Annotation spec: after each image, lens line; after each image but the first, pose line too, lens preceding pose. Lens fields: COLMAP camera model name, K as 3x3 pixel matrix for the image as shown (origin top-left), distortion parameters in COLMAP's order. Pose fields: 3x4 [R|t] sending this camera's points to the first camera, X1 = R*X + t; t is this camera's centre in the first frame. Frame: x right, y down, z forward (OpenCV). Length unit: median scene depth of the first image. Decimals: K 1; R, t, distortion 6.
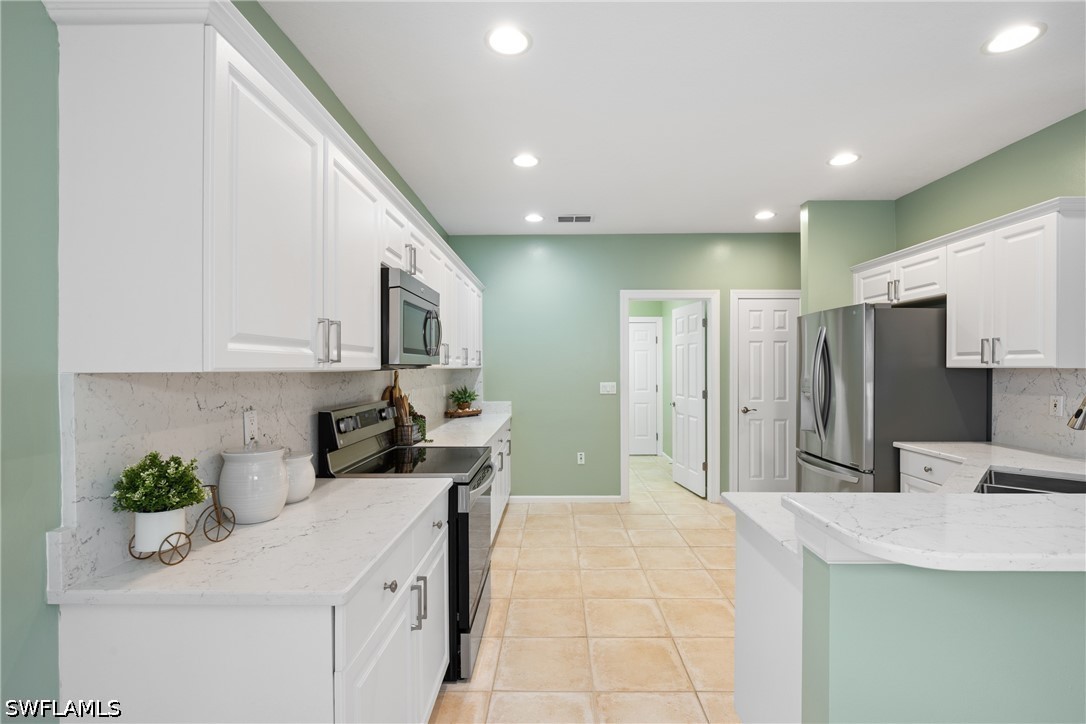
lens RADIAL K [[506.0, 0, 546.5], [0, 506.0, 367.2], [0, 0, 1]] dist [-0.005183, 0.000924]
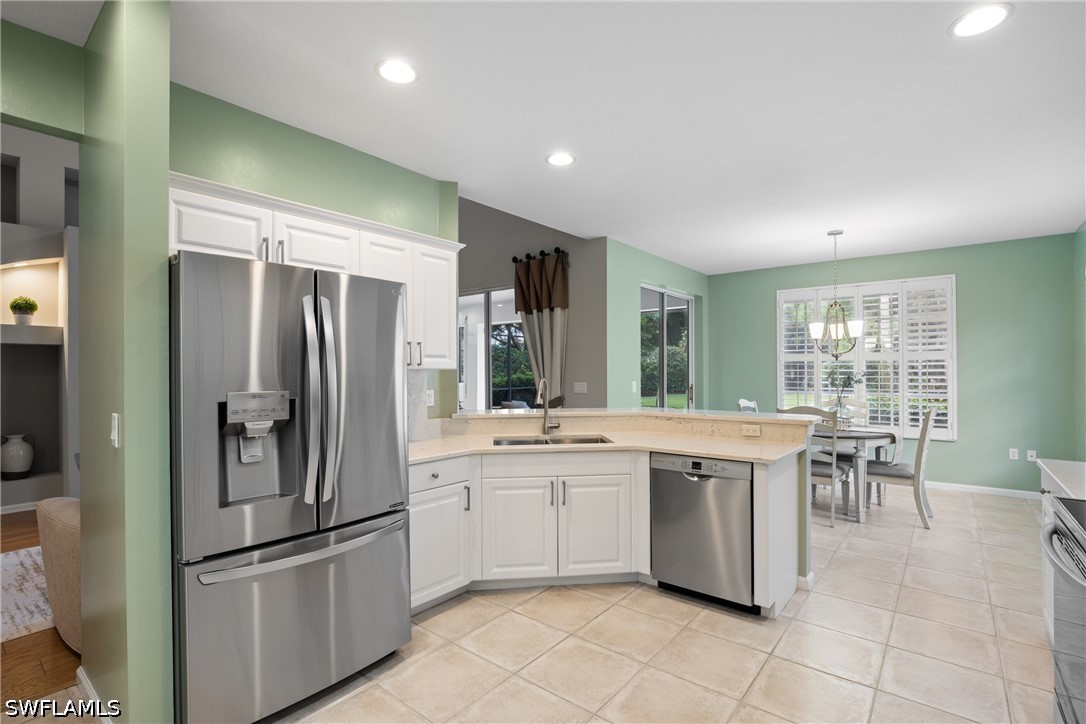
lens RADIAL K [[506.0, 0, 559.0], [0, 506.0, 365.8], [0, 0, 1]] dist [-0.005183, 0.000924]
pose [[-0.796854, 0.009442, 0.604098, -0.008303], [0.008961, 0.999953, -0.003809, 0.000246], [-0.604105, 0.002378, -0.796901, 1.240457]]
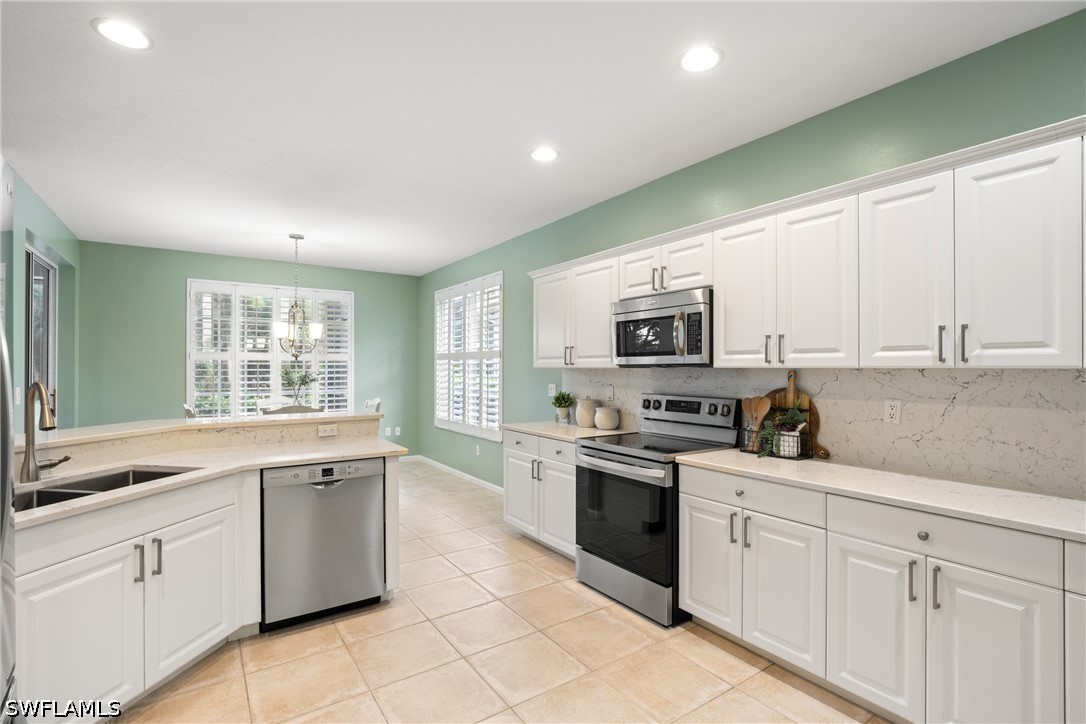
lens RADIAL K [[506.0, 0, 547.4], [0, 506.0, 366.2], [0, 0, 1]] dist [-0.005183, 0.000924]
pose [[-0.811813, -0.001396, -0.583916, 0.453785], [-0.002800, 0.999995, 0.001502, 0.000253], [0.583911, 0.002854, -0.811813, 1.256227]]
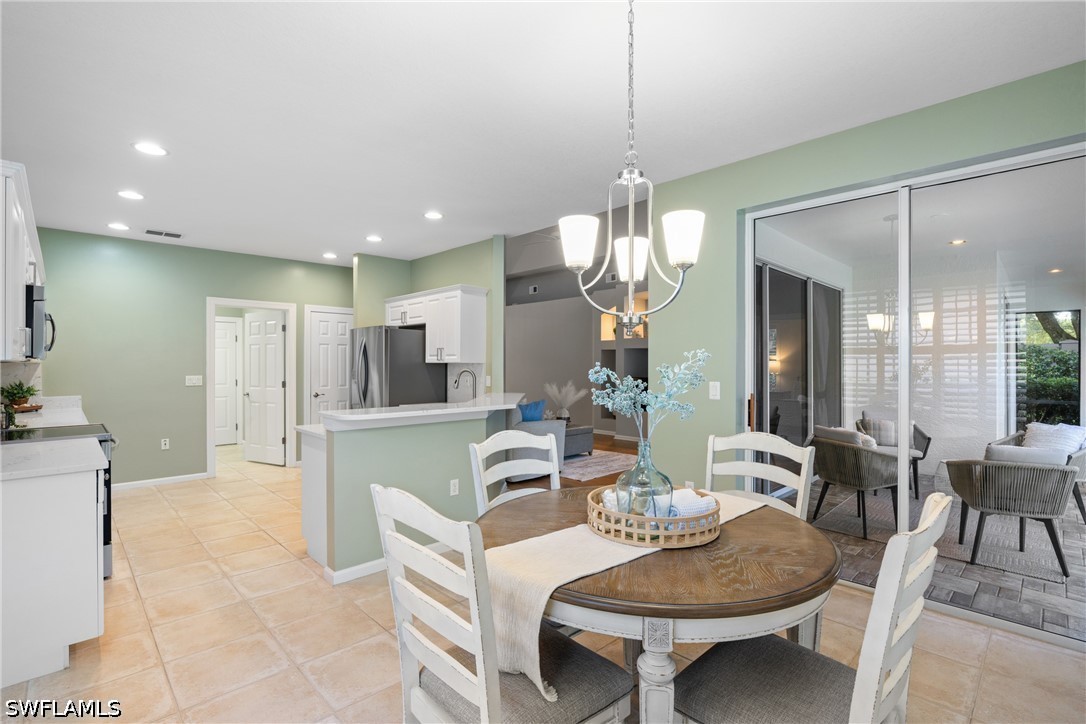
lens RADIAL K [[506.0, 0, 541.6], [0, 506.0, 365.8], [0, 0, 1]] dist [-0.005183, 0.000924]
pose [[0.712820, 0.000008, 0.701347, -0.167175], [-0.001440, 0.999998, 0.001453, 0.006872], [-0.701346, -0.002045, 0.712818, -0.519213]]
